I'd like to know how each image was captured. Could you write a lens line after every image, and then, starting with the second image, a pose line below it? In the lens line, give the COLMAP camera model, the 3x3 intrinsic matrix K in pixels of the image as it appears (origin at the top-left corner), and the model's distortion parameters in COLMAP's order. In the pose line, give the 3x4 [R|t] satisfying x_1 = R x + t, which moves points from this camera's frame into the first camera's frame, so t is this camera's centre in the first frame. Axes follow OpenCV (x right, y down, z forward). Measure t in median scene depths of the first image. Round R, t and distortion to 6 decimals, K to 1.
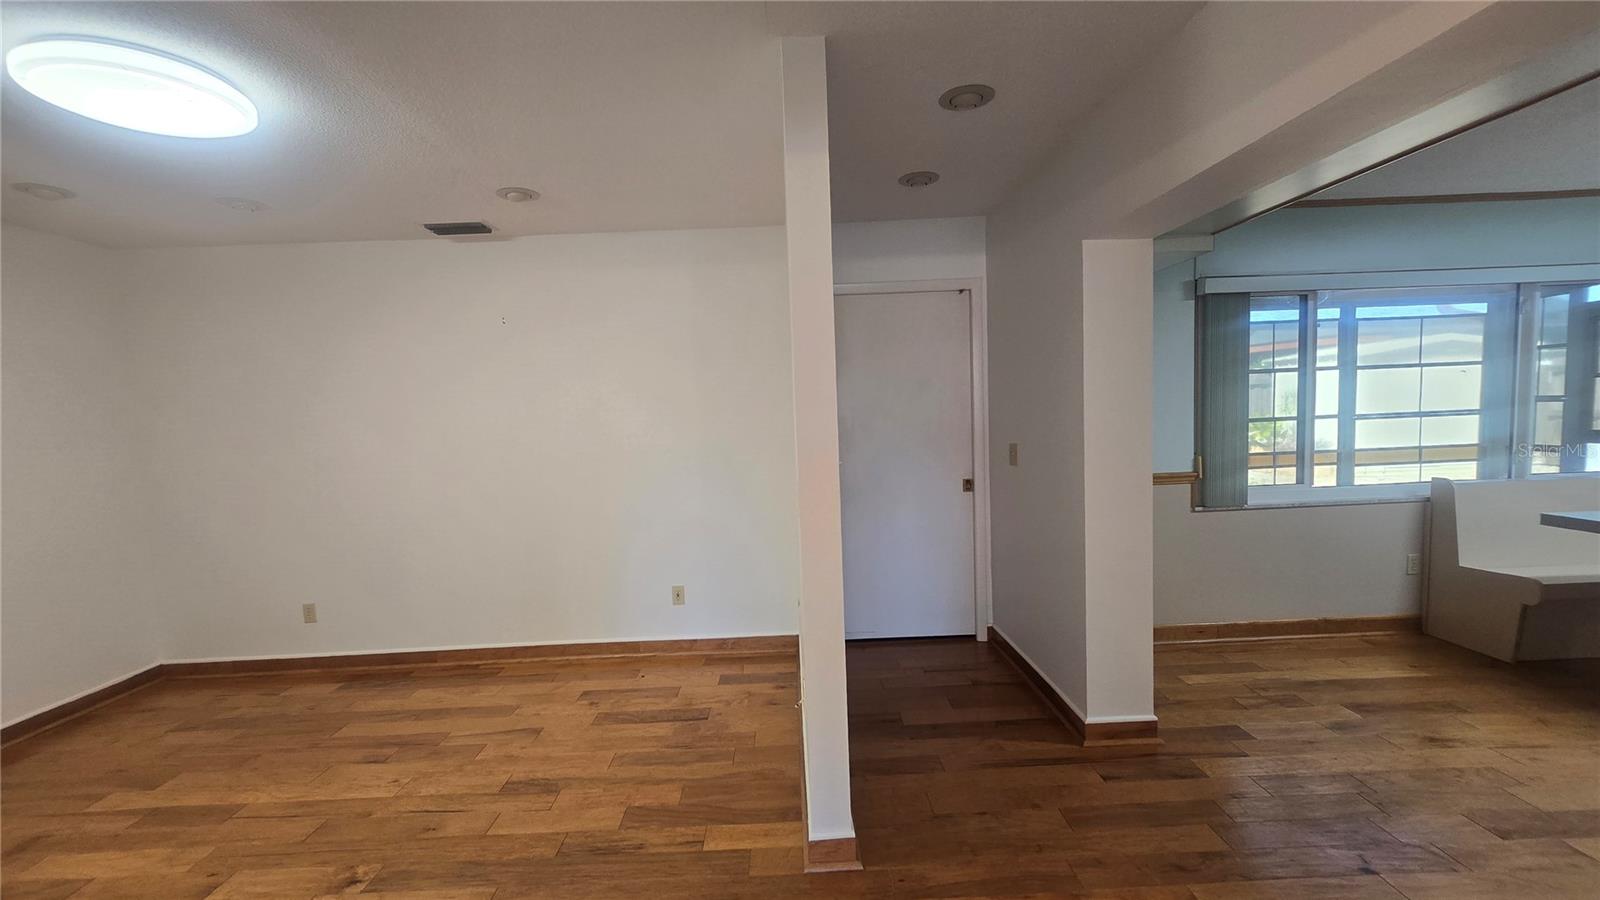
lens RADIAL K [[654.9, 0, 795.2], [0, 654.9, 452.5], [0, 0, 1]] dist [0.001246, -0.000048]
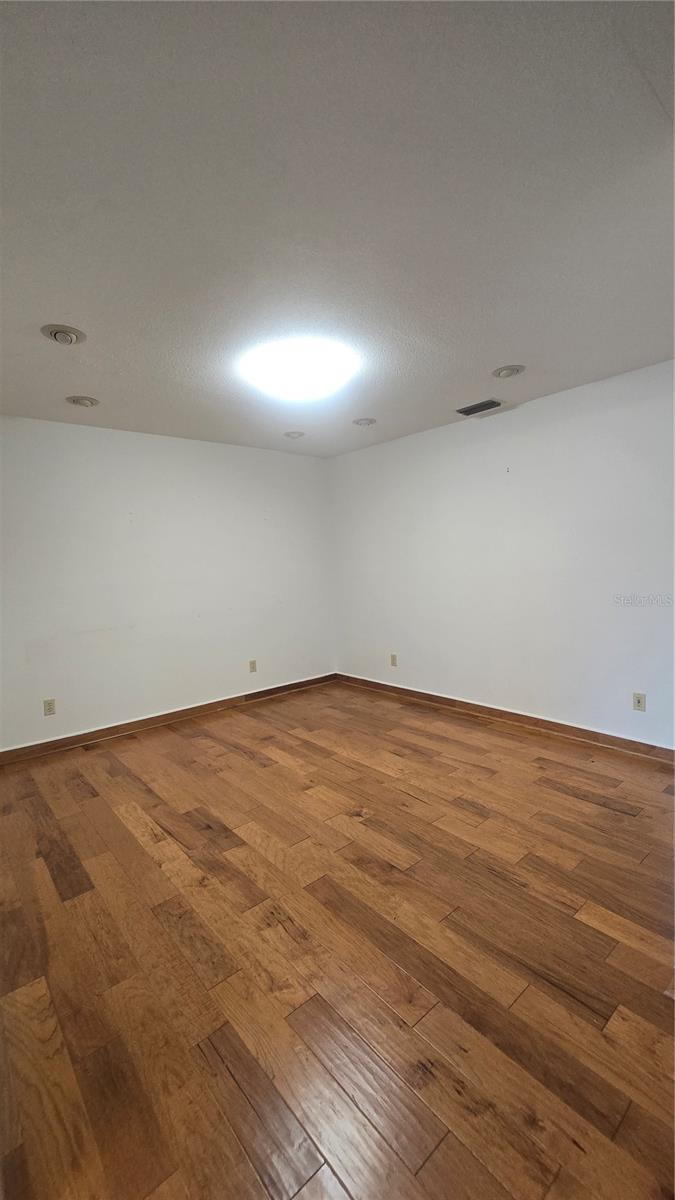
lens RADIAL K [[491.2, 0, 338.6], [0, 491.2, 595.6], [0, 0, 1]] dist [0.001246, -0.000048]
pose [[0.639136, 0.071739, -0.765741, 0.167950], [-0.037553, 0.997364, 0.062094, 0.008623], [0.768177, -0.010931, 0.640145, 0.112421]]
